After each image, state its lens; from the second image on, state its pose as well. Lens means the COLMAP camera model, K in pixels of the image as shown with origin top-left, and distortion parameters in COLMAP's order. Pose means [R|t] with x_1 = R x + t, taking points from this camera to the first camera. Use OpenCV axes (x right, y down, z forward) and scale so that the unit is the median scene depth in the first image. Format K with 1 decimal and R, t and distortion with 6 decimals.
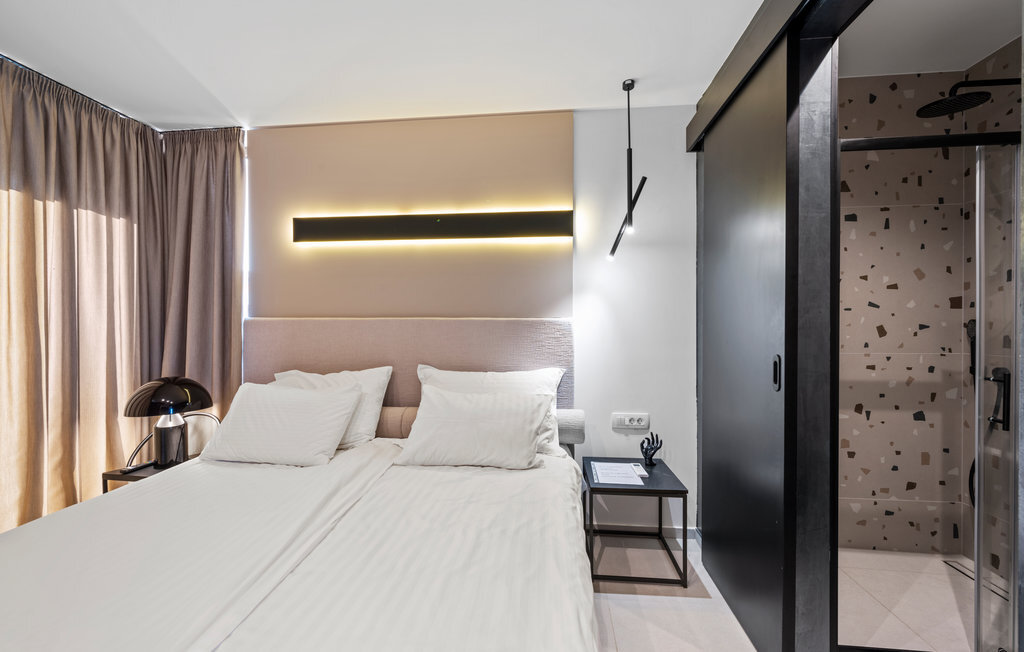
lens RADIAL K [[412.5, 0, 513.4], [0, 412.5, 328.7], [0, 0, 1]] dist [-0.001773, 0.000296]
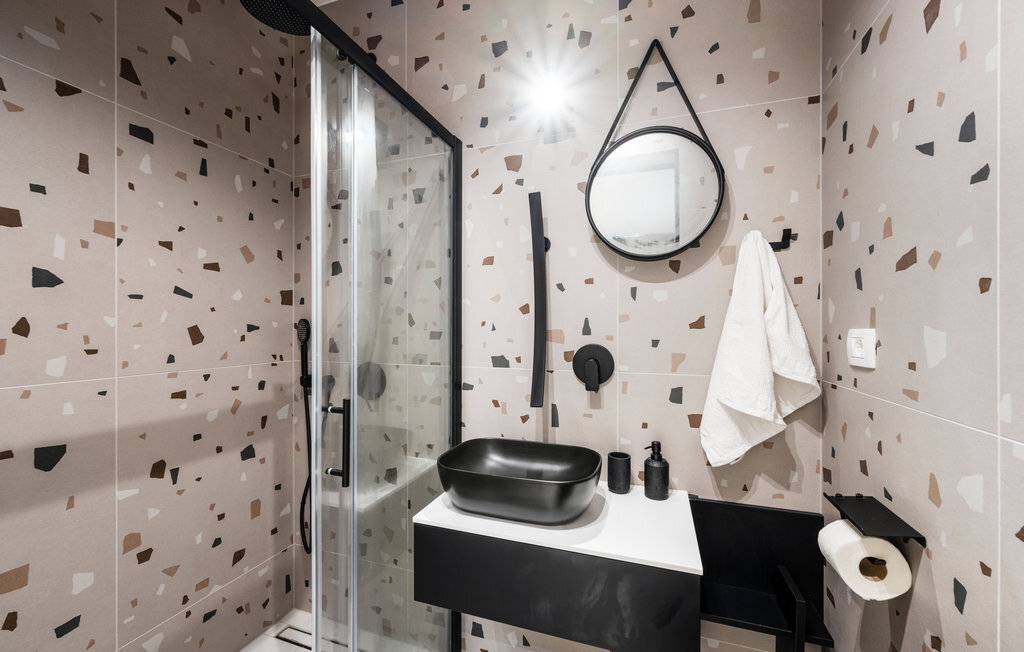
lens RADIAL K [[412.5, 0, 507.5], [0, 412.5, 326.2], [0, 0, 1]] dist [-0.001773, 0.000296]
pose [[0.249951, 0.002029, 0.968256, 0.404546], [0.006389, 0.999973, -0.003744, -0.002008], [-0.968237, 0.007122, 0.249931, 0.383513]]
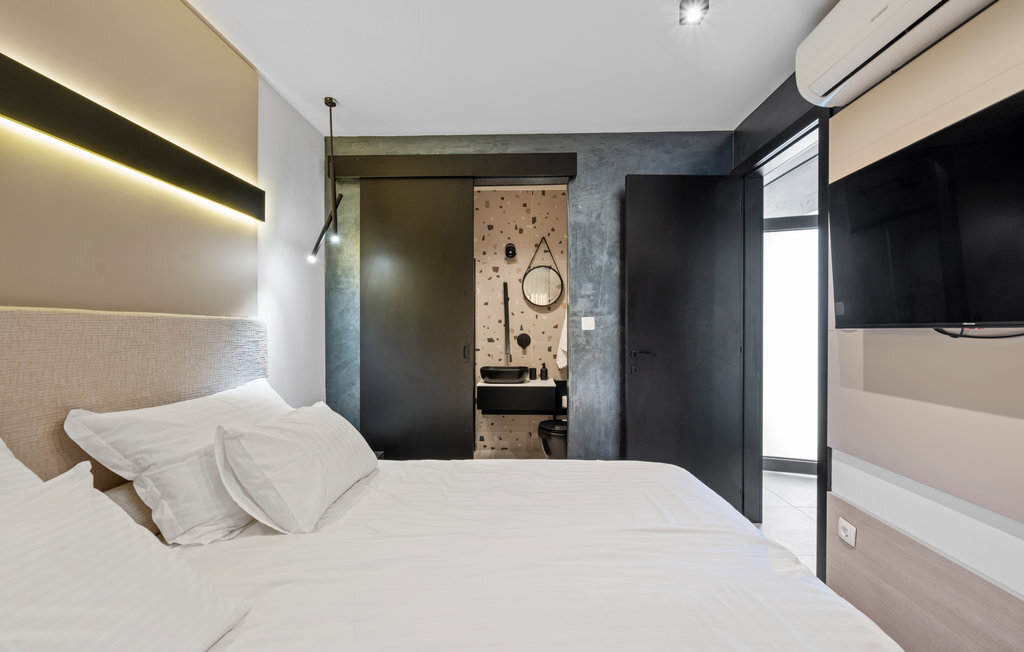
lens RADIAL K [[412.5, 0, 513.7], [0, 412.5, 328.3], [0, 0, 1]] dist [-0.001773, 0.000296]
pose [[-0.068221, 0.000603, 0.997670, -0.783239], [0.007613, 0.999971, -0.000084, 0.000048], [-0.997641, 0.007589, -0.068224, 0.580861]]
